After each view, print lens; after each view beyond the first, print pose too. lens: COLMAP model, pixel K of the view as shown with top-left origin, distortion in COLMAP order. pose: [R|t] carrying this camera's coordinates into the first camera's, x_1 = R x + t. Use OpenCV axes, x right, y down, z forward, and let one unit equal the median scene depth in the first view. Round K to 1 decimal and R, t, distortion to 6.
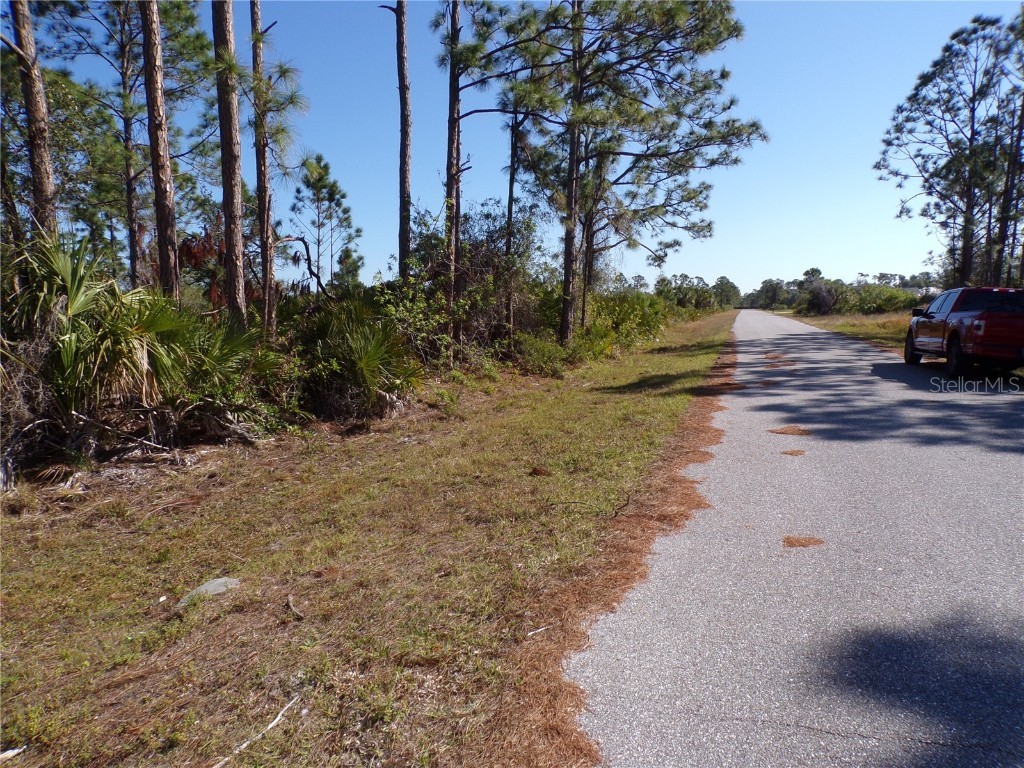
lens RADIAL K [[689.5, 0, 509.9], [0, 689.5, 385.7], [0, 0, 1]] dist [-0.023783, 0.024160]
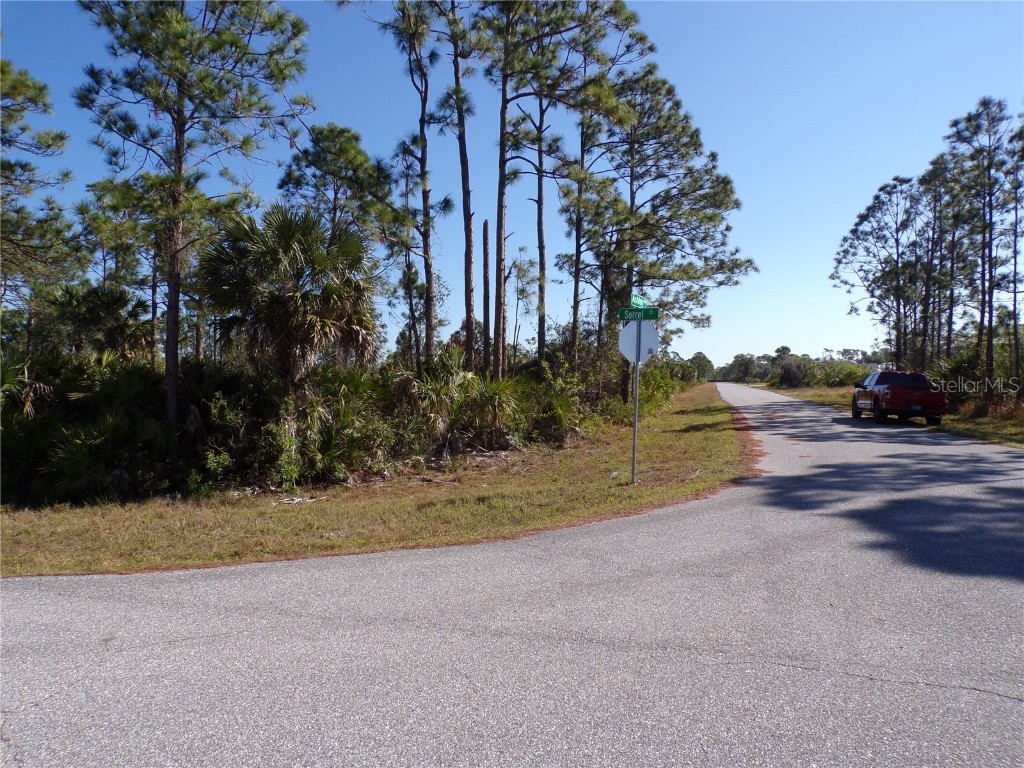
lens RADIAL K [[689.5, 0, 509.9], [0, 689.5, 385.7], [0, 0, 1]] dist [-0.023783, 0.024160]
pose [[0.999320, 0.003014, 0.036747, -0.234034], [0.000840, 0.994534, -0.104406, 0.051497], [-0.036861, 0.104366, 0.993856, -0.474941]]
